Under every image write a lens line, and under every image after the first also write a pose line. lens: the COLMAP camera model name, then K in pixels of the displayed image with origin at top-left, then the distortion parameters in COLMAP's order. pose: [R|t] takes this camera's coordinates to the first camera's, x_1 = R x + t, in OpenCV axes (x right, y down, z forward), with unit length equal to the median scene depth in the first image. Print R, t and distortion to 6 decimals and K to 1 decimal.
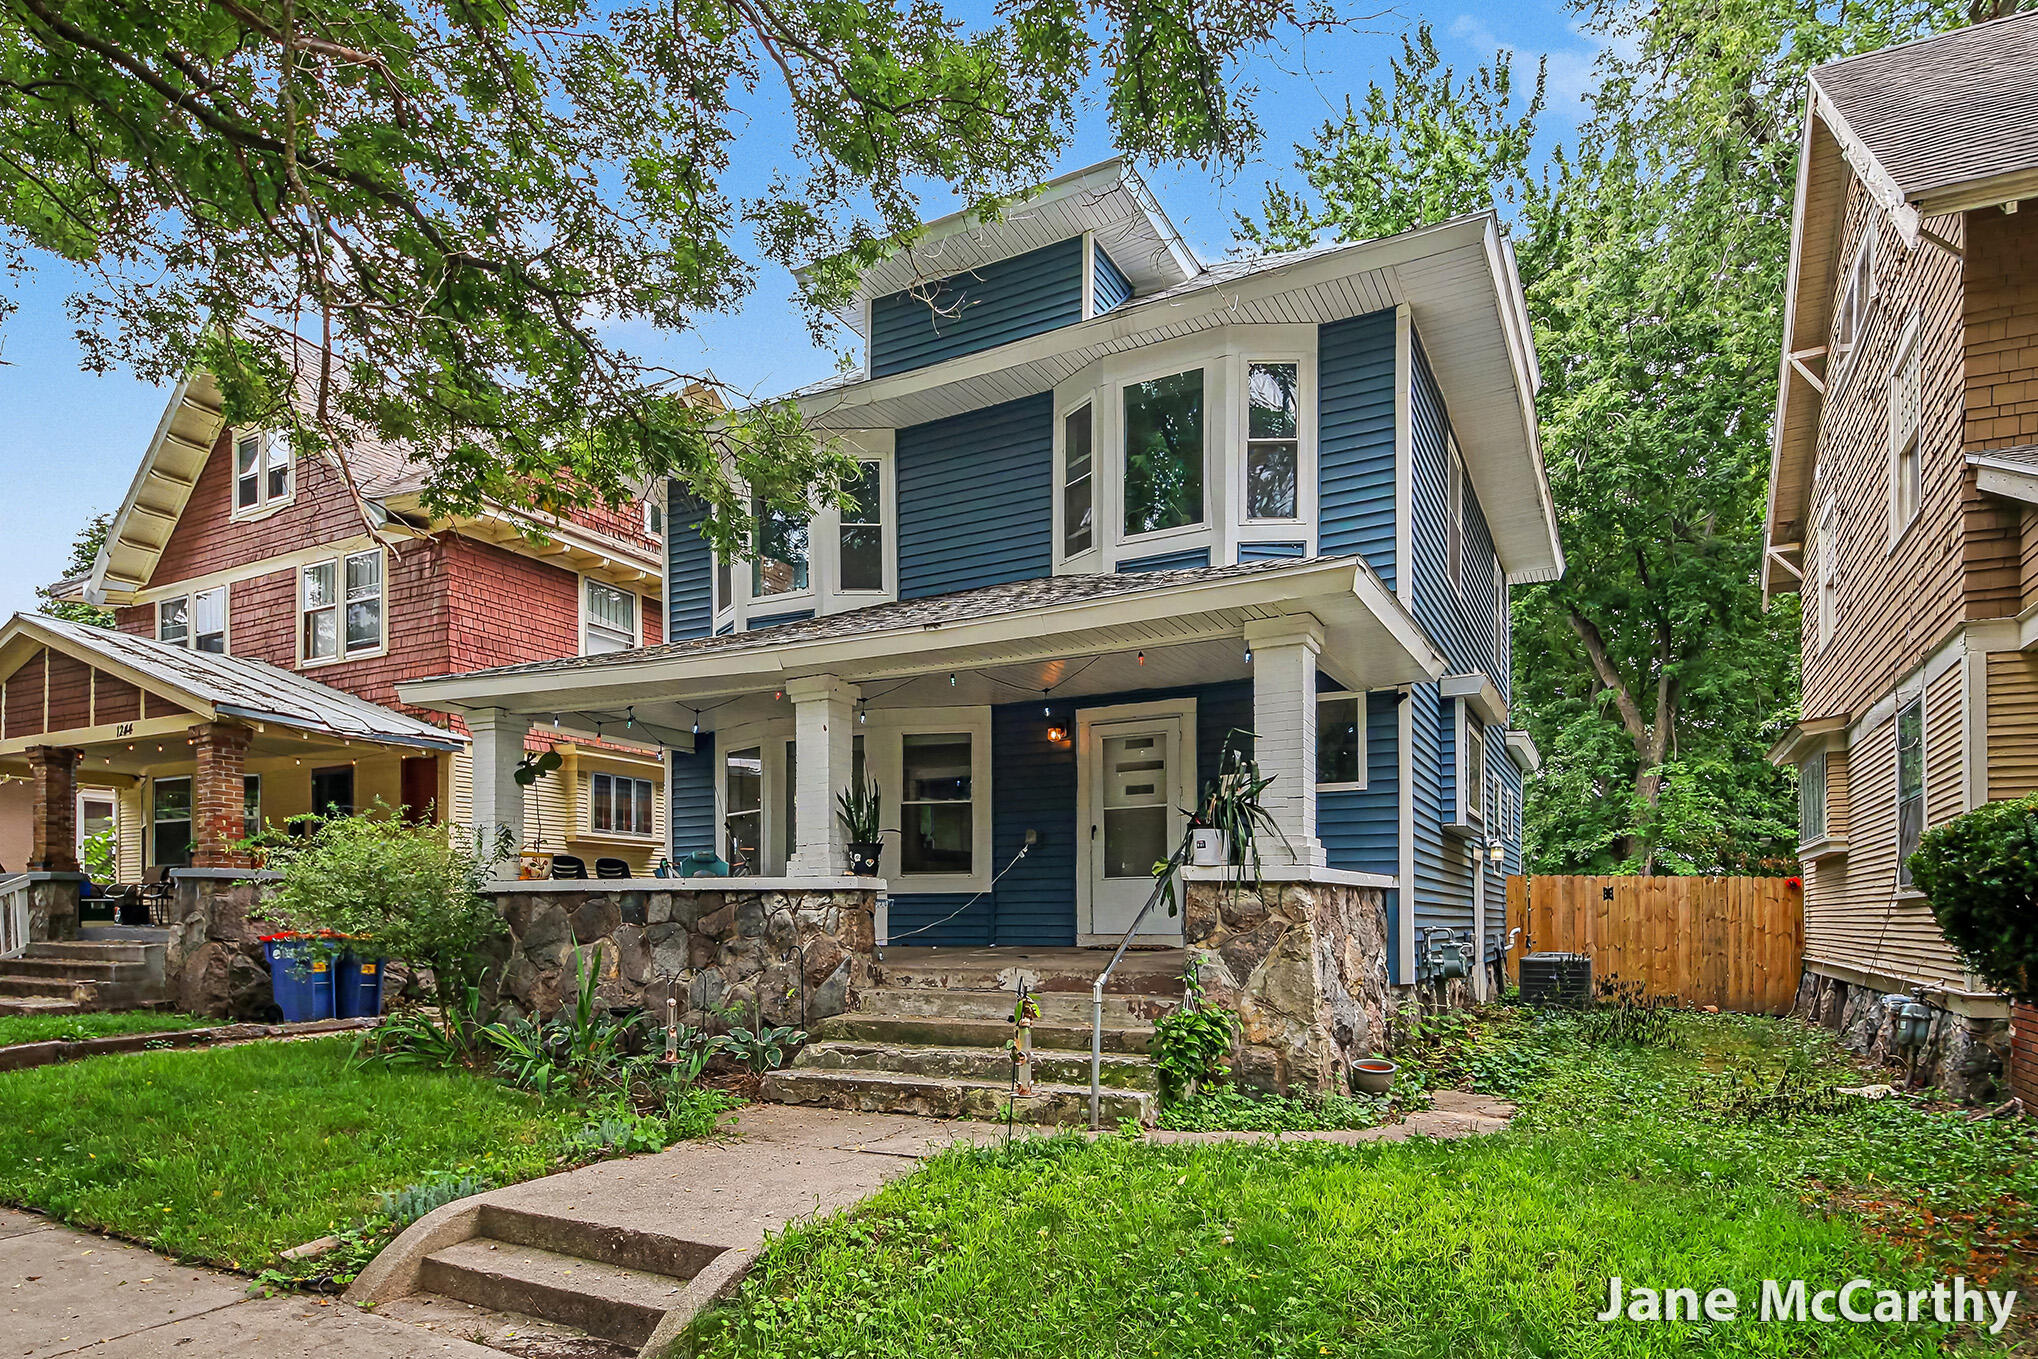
lens RADIAL K [[1141.0, 0, 1018.8], [0, 1141.0, 673.1], [0, 0, 1]] dist [0.038921, 0.000873]
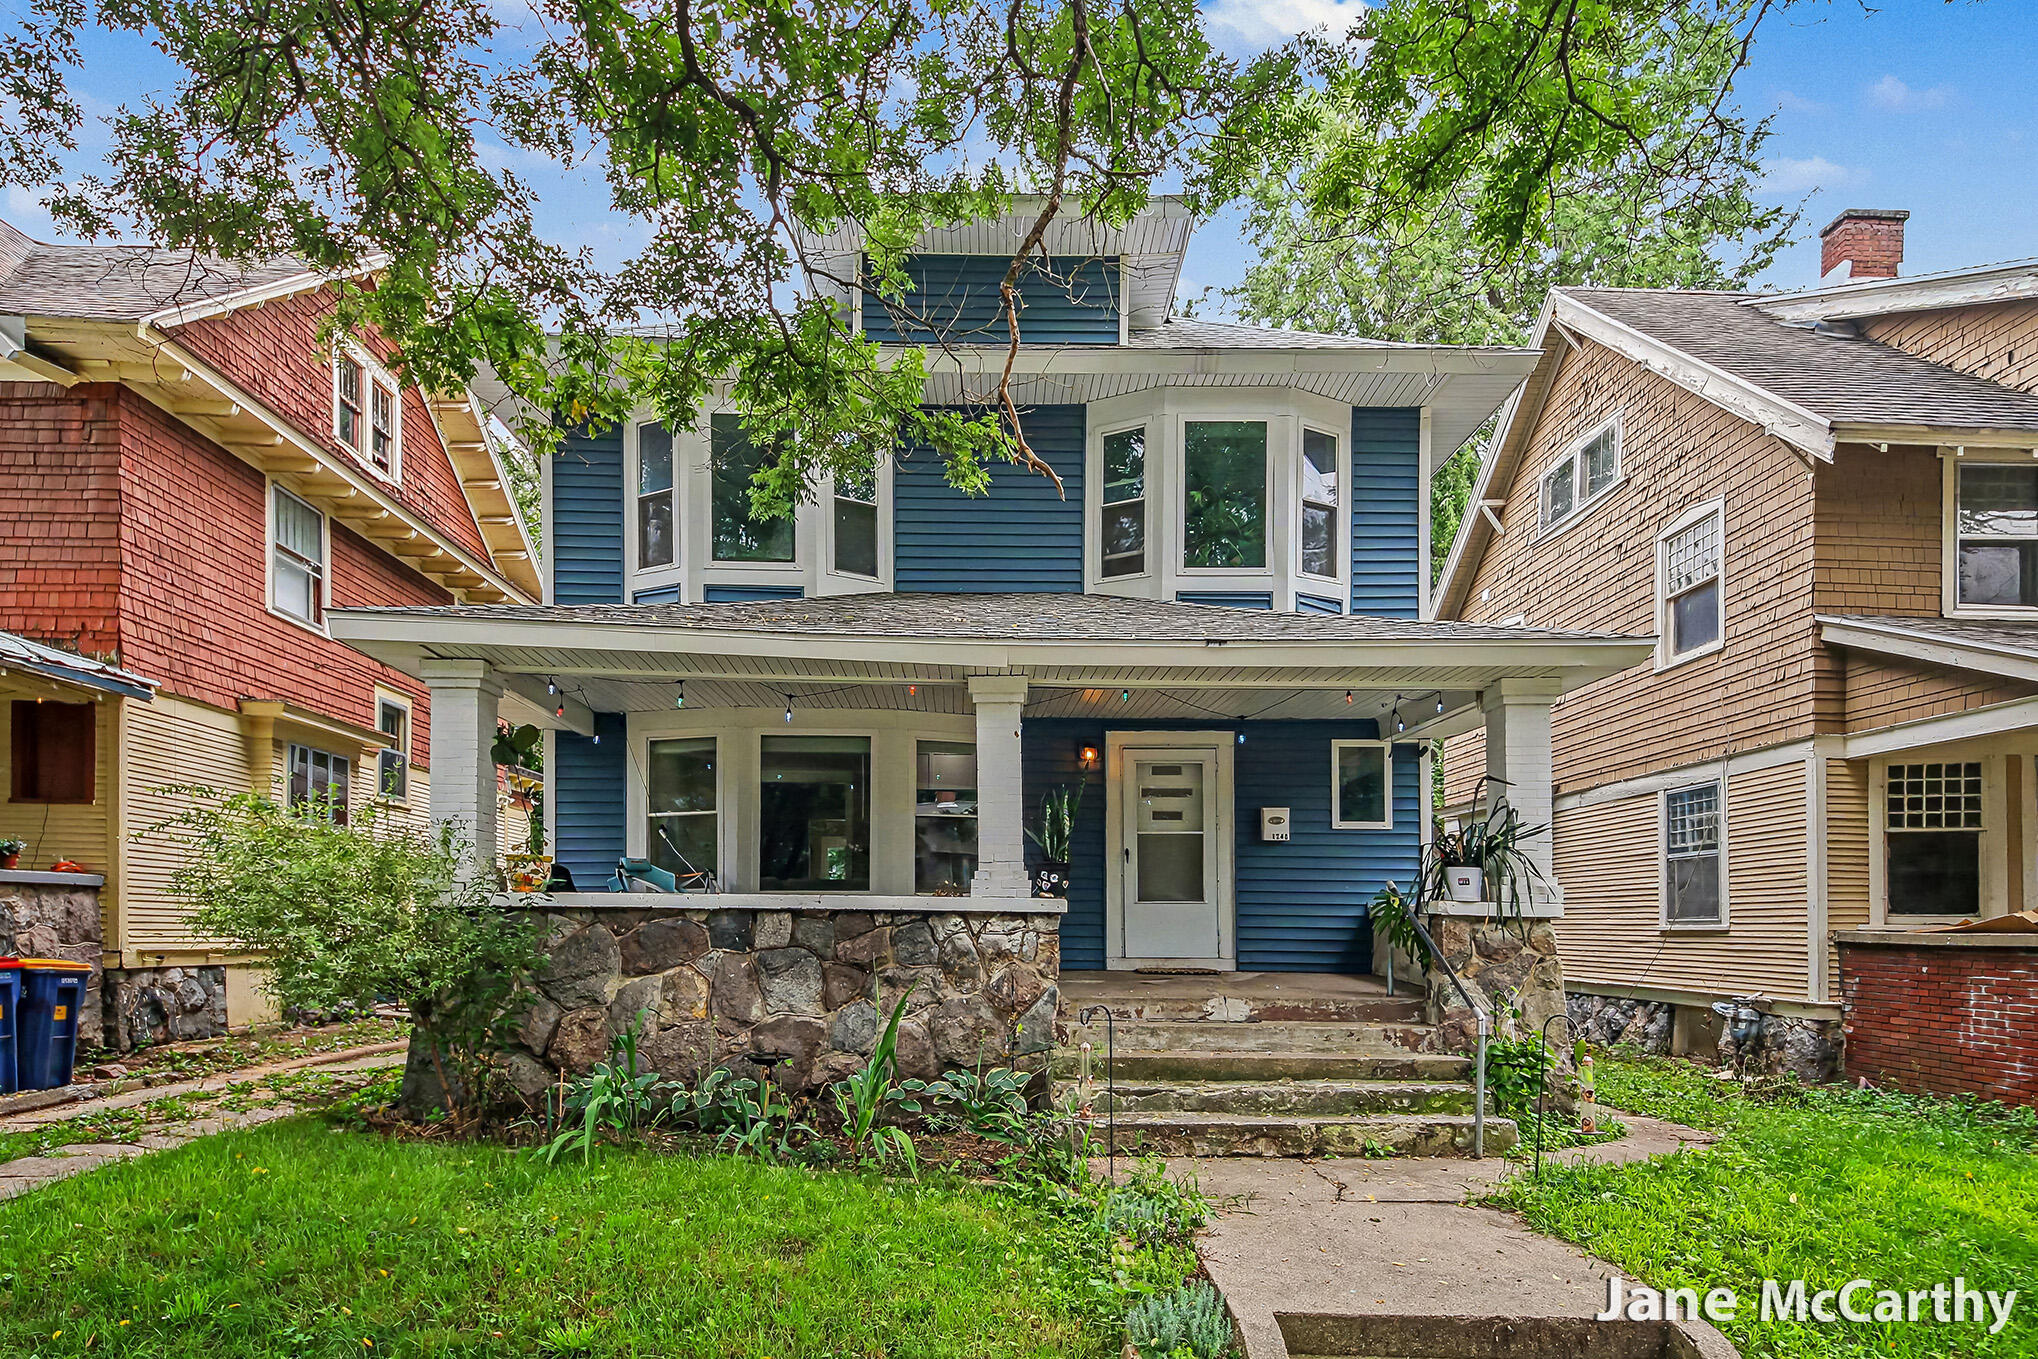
lens RADIAL K [[1121.3, 0, 1012.7], [0, 1121.3, 686.2], [0, 0, 1]] dist [0.051590, -0.001805]
pose [[0.875033, 0.108662, 0.471709, -0.559693], [-0.108783, 0.993696, -0.027111, 0.032738], [-0.471681, -0.027591, 0.881337, 0.204831]]
